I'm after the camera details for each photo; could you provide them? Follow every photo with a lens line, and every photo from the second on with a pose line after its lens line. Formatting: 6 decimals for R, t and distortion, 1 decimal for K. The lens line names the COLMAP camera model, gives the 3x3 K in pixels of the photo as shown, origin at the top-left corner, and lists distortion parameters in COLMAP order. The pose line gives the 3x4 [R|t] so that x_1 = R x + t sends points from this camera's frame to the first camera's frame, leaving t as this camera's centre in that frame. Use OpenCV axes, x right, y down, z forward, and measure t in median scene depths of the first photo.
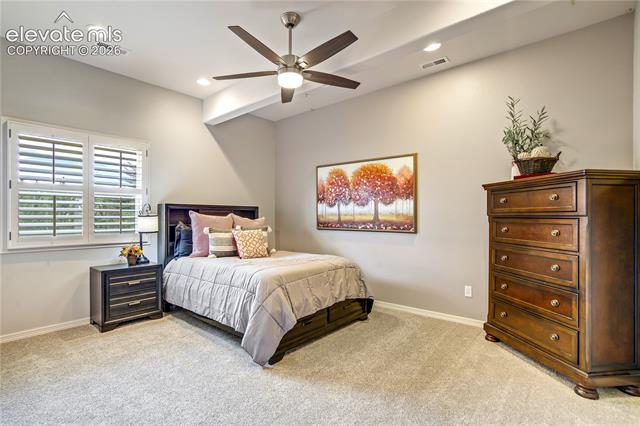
lens RADIAL K [[302.1, 0, 319.6], [0, 302.1, 216.9], [0, 0, 1]] dist [-0.010197, 0.006154]
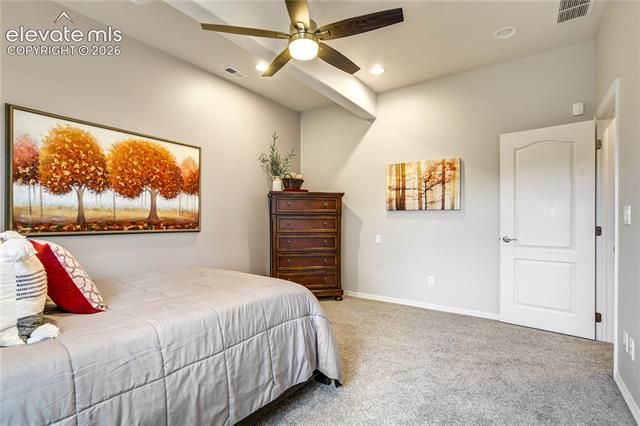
lens RADIAL K [[302.1, 0, 319.5], [0, 302.1, 213.3], [0, 0, 1]] dist [-0.010197, 0.006154]
pose [[-0.040143, 0.018603, 0.999021, -0.578847], [-0.001859, 0.999824, -0.018692, 0.012167], [-0.999192, -0.002607, -0.040101, 0.609950]]
